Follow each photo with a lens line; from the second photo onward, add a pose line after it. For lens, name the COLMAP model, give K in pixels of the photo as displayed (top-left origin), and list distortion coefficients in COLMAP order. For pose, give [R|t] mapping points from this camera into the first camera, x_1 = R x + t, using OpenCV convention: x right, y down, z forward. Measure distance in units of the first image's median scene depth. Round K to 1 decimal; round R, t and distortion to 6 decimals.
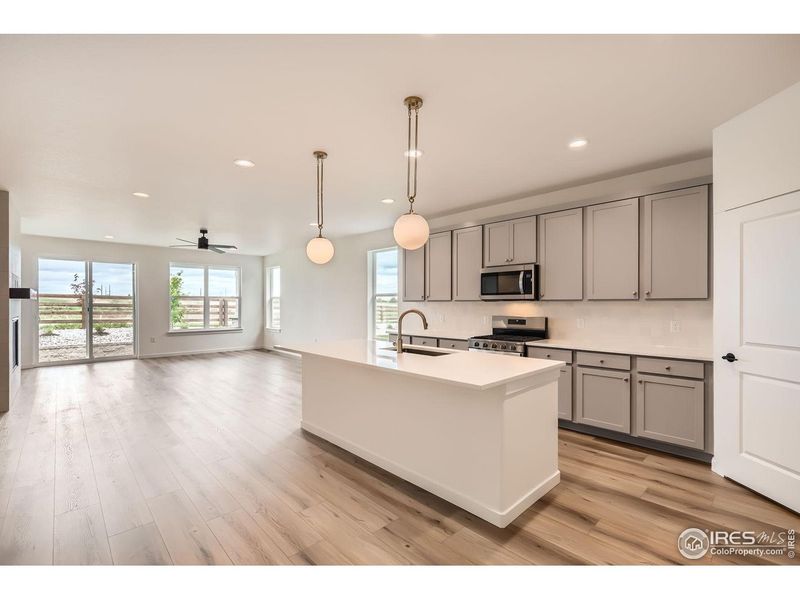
lens RADIAL K [[364.0, 0, 405.0], [0, 364.0, 299.8], [0, 0, 1]] dist [-0.004415, 0.000193]
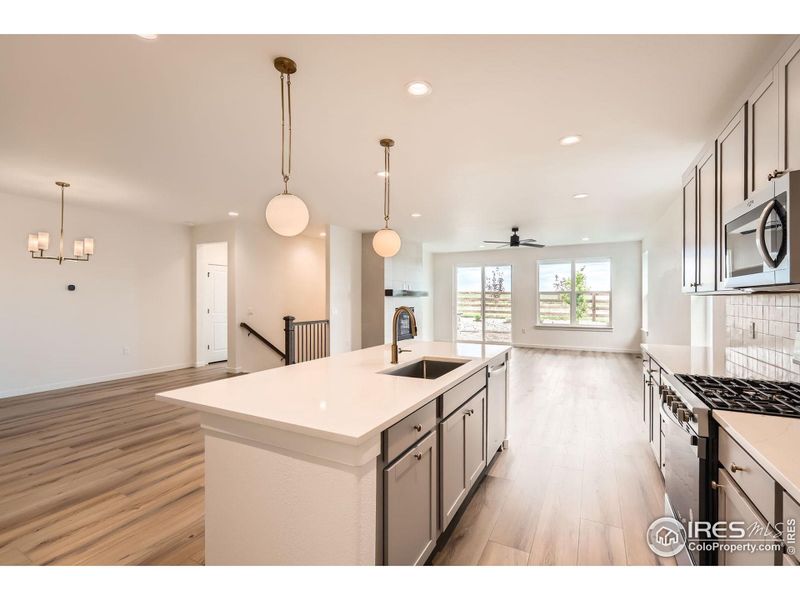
lens RADIAL K [[364.0, 0, 395.3], [0, 364.0, 305.8], [0, 0, 1]] dist [-0.004415, 0.000193]
pose [[0.312001, 0.016626, -0.949936, 0.241320], [0.011700, 0.999704, 0.021340, 0.002626], [0.950010, -0.017772, 0.311714, 0.255780]]
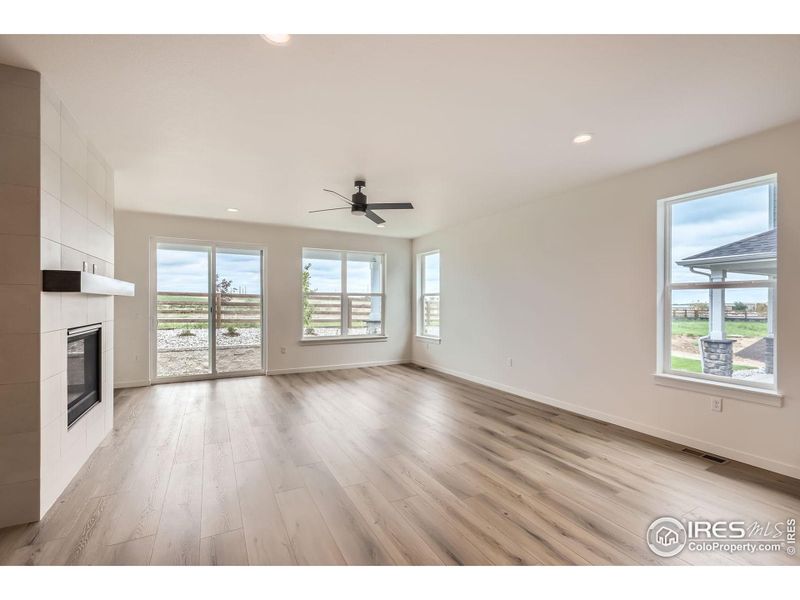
lens RADIAL K [[364.0, 0, 400.7], [0, 364.0, 302.8], [0, 0, 1]] dist [-0.004415, 0.000193]
pose [[0.961683, 0.001690, -0.274158, -0.236565], [0.000917, 0.999956, 0.009381, 0.003569], [0.274162, -0.009272, 0.961639, 0.319831]]
